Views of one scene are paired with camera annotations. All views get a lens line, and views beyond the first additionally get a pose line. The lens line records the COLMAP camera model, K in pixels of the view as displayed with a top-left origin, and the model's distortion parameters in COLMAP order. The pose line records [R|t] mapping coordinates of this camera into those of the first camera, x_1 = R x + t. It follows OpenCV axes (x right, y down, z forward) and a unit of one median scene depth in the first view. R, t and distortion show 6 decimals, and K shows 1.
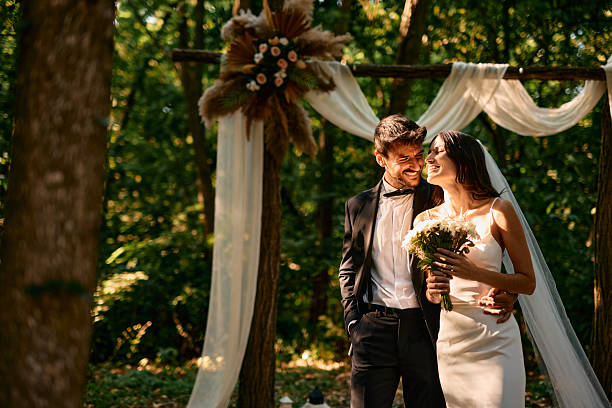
lens RADIAL K [[874.6, 0, 303.2], [0, 874.6, 204.7], [0, 0, 1]] dist [0.006246, 0.000000]
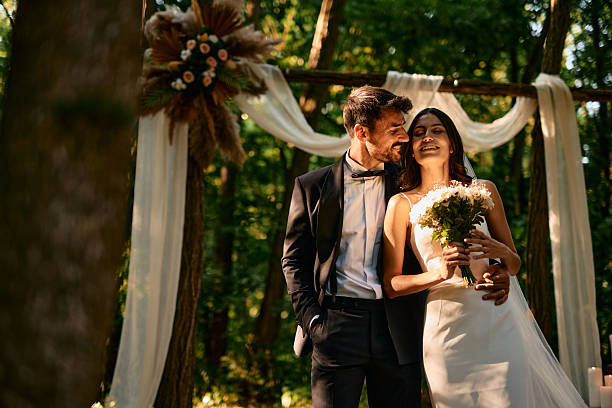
lens RADIAL K [[874.6, 0, 306.9], [0, 874.6, 200.8], [0, 0, 1]] dist [0.006246, 0.000000]
pose [[0.988418, 0.023567, 0.149913, -0.058099], [-0.011355, 0.996584, -0.081800, 0.059129], [-0.151329, 0.079150, 0.985309, 0.077813]]
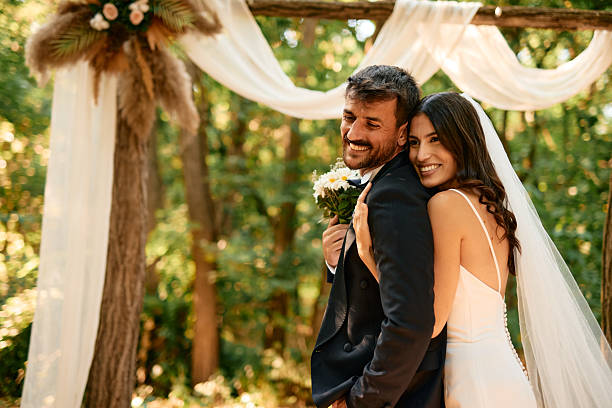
lens RADIAL K [[874.6, 0, 302.0], [0, 874.6, 205.9], [0, 0, 1]] dist [0.006246, 0.000000]
pose [[0.998898, 0.027021, -0.038378, 0.127975], [-0.027882, 0.999367, -0.022077, 0.017602], [0.037757, 0.023123, 0.999019, 0.319322]]
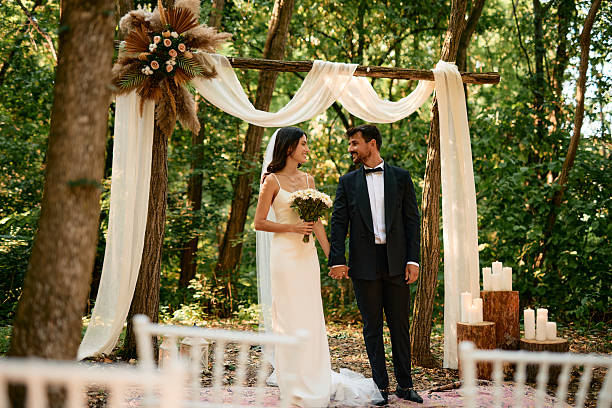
lens RADIAL K [[874.6, 0, 312.0], [0, 874.6, 202.9], [0, 0, 1]] dist [0.006246, 0.000000]
pose [[0.984657, 0.025845, 0.172577, -0.036789], [-0.027280, 0.999610, 0.005949, 0.029322], [-0.172356, -0.010566, 0.984978, -0.202565]]
